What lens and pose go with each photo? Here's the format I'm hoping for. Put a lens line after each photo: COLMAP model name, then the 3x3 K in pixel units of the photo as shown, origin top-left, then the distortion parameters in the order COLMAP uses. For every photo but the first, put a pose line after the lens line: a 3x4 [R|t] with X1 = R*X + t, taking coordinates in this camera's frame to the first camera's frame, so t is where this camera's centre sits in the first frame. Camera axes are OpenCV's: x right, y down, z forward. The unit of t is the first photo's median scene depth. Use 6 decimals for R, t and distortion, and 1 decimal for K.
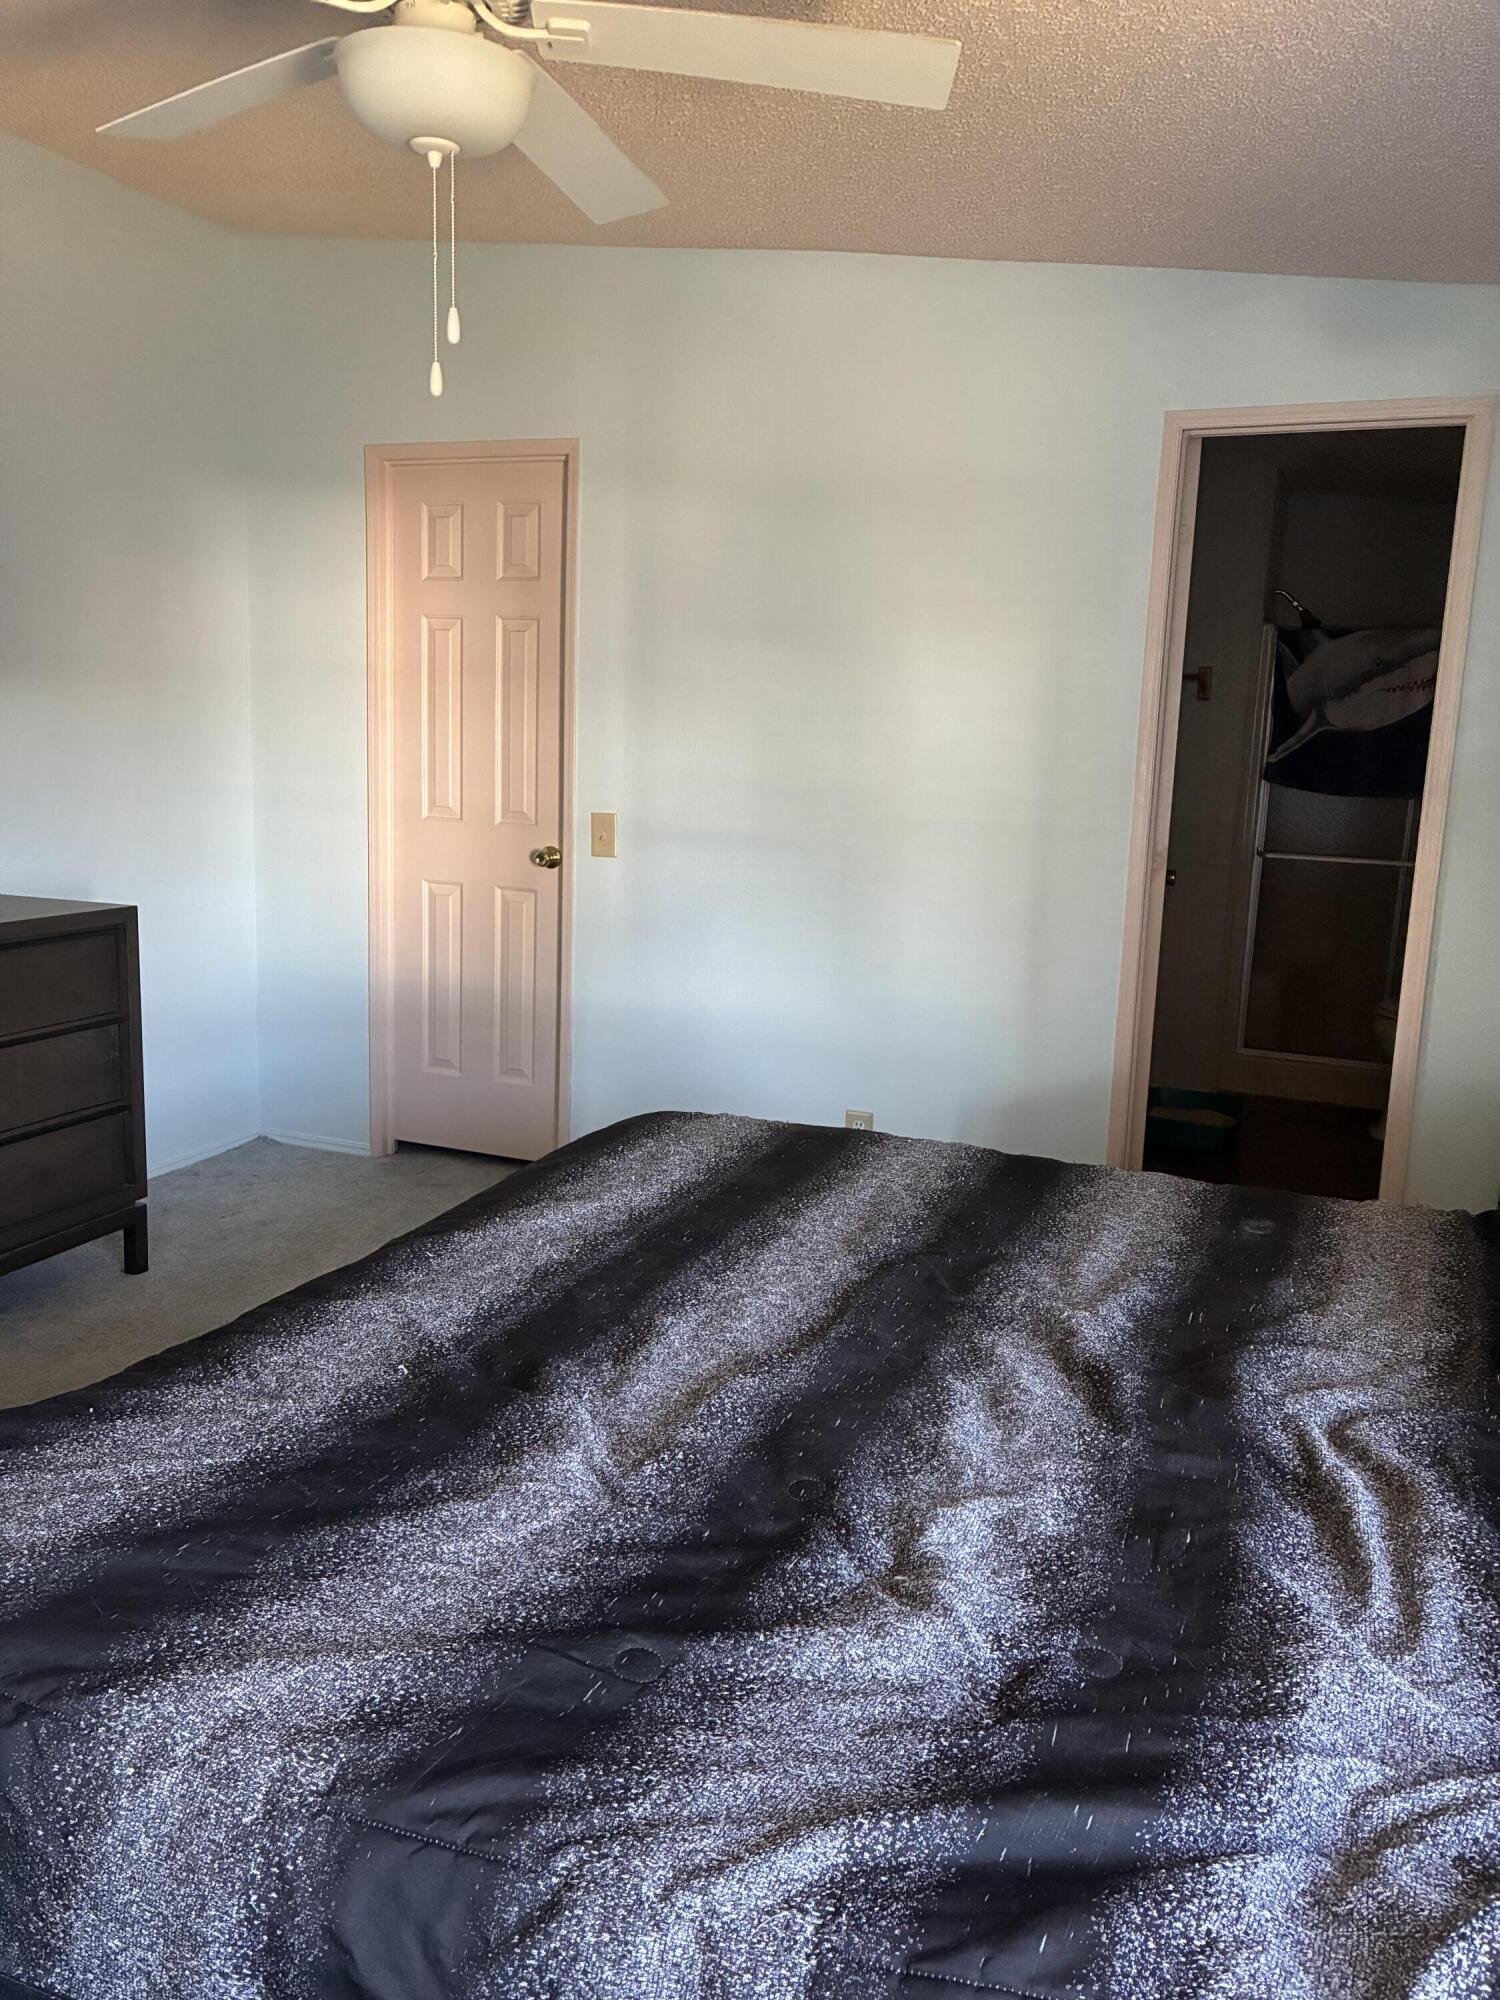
lens RADIAL K [[1519.5, 0, 746.4], [0, 1519.5, 1009.6], [0, 0, 1]] dist [0.056631, -0.062330]
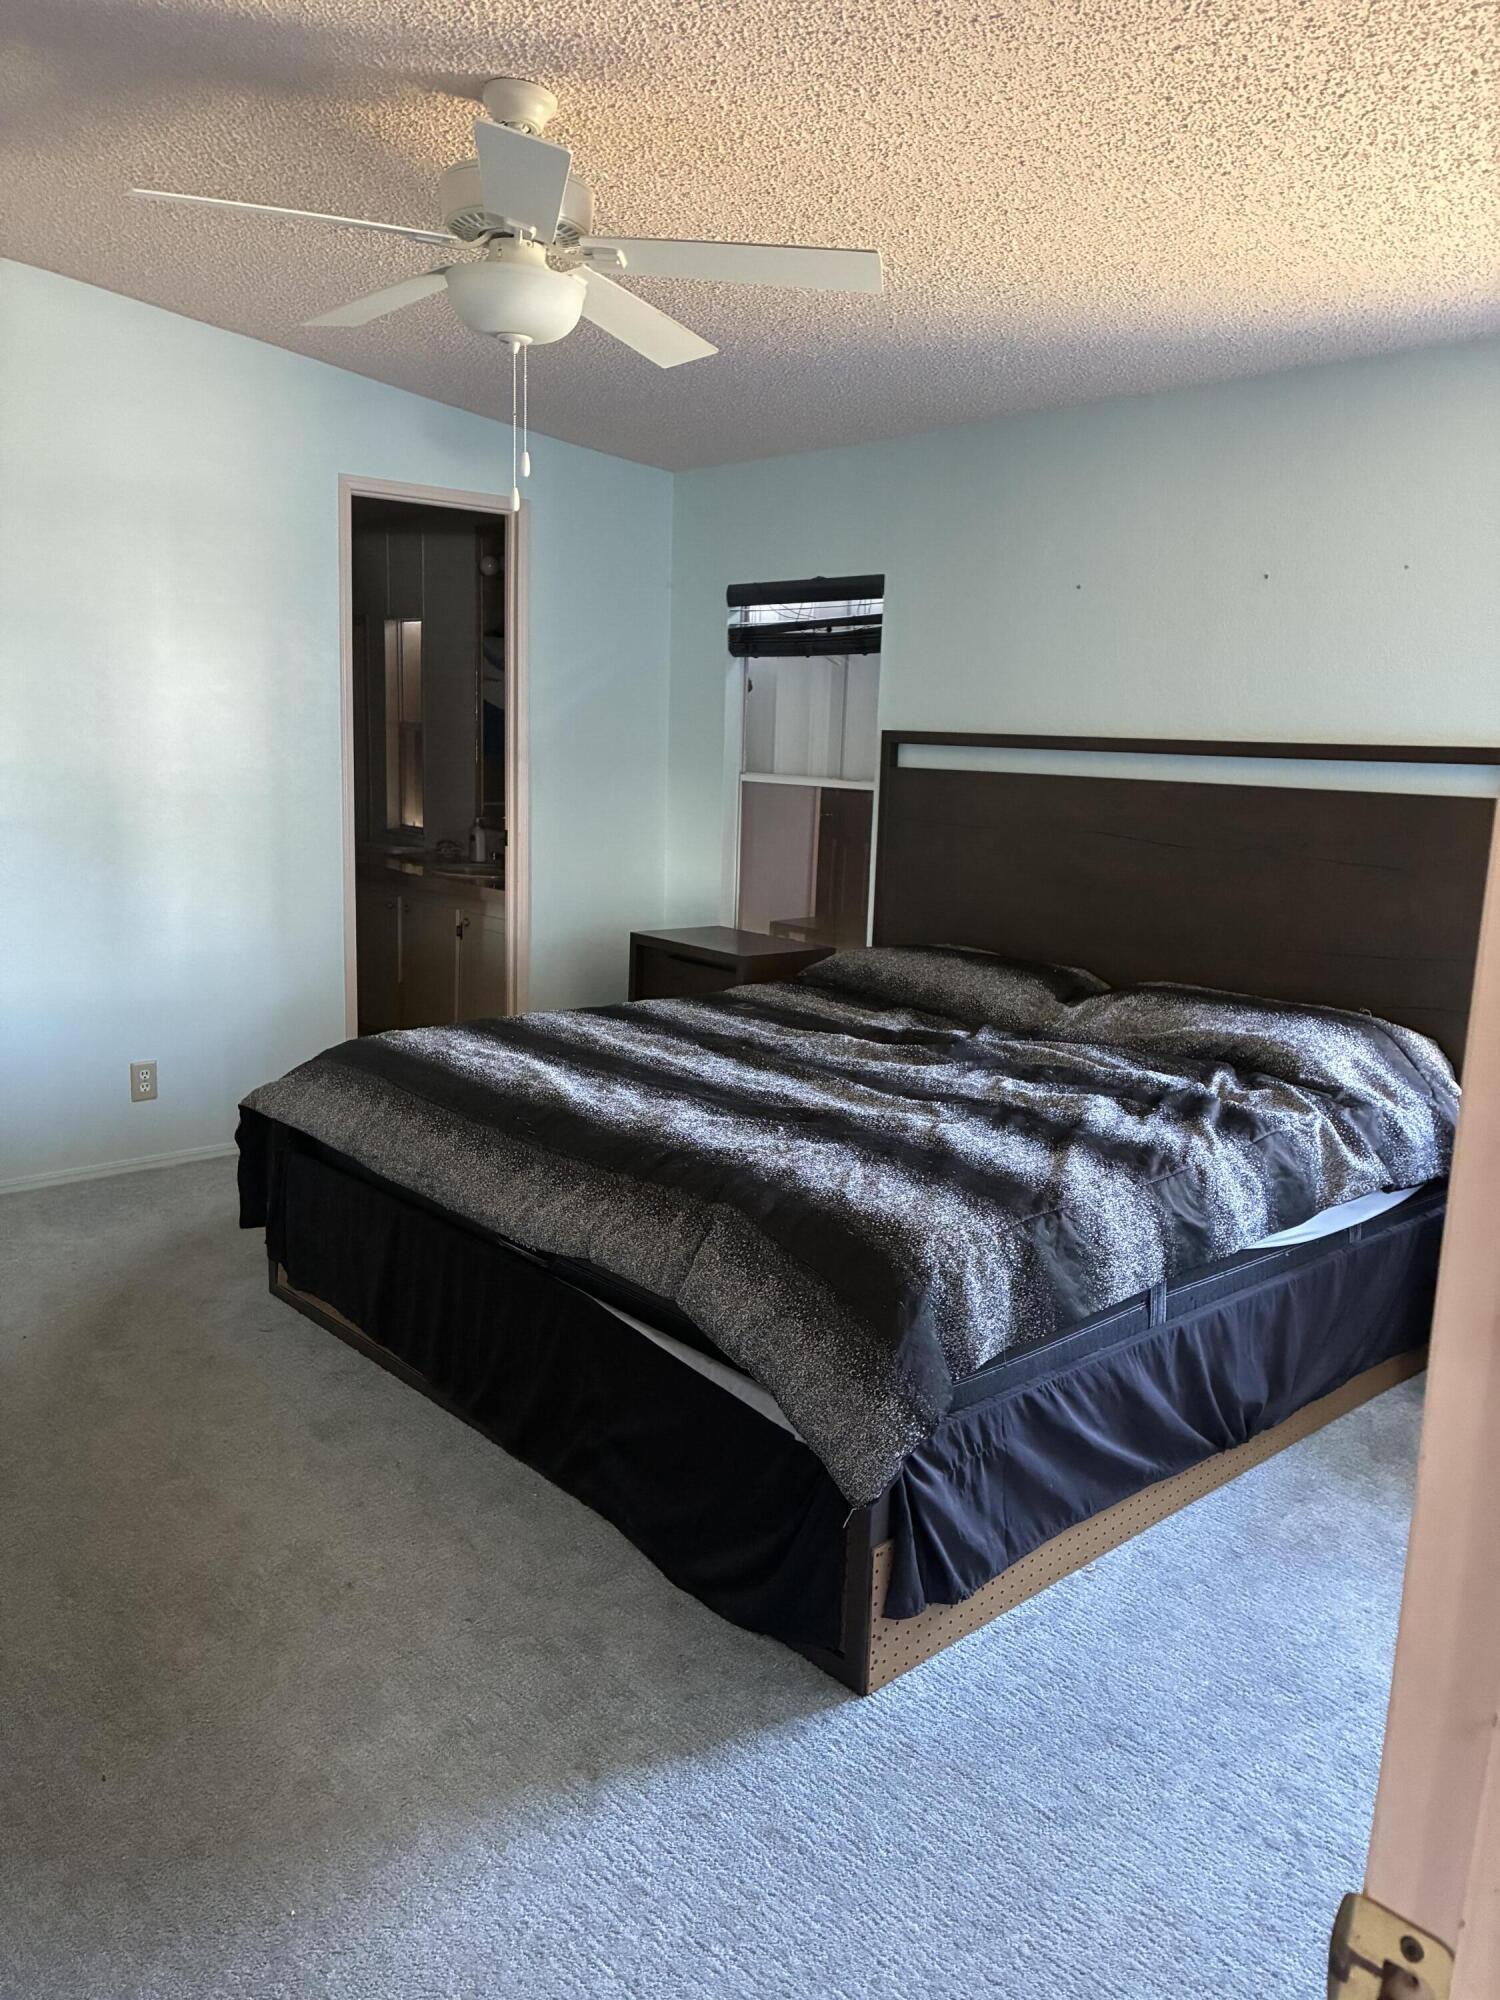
lens RADIAL K [[1519.5, 0, 735.3], [0, 1519.5, 993.7], [0, 0, 1]] dist [0.056631, -0.062330]
pose [[0.445693, -0.175799, 0.877754, -1.462444], [0.144329, 0.981811, 0.123355, -0.111416], [-0.883474, 0.071707, 0.462959, 0.207896]]
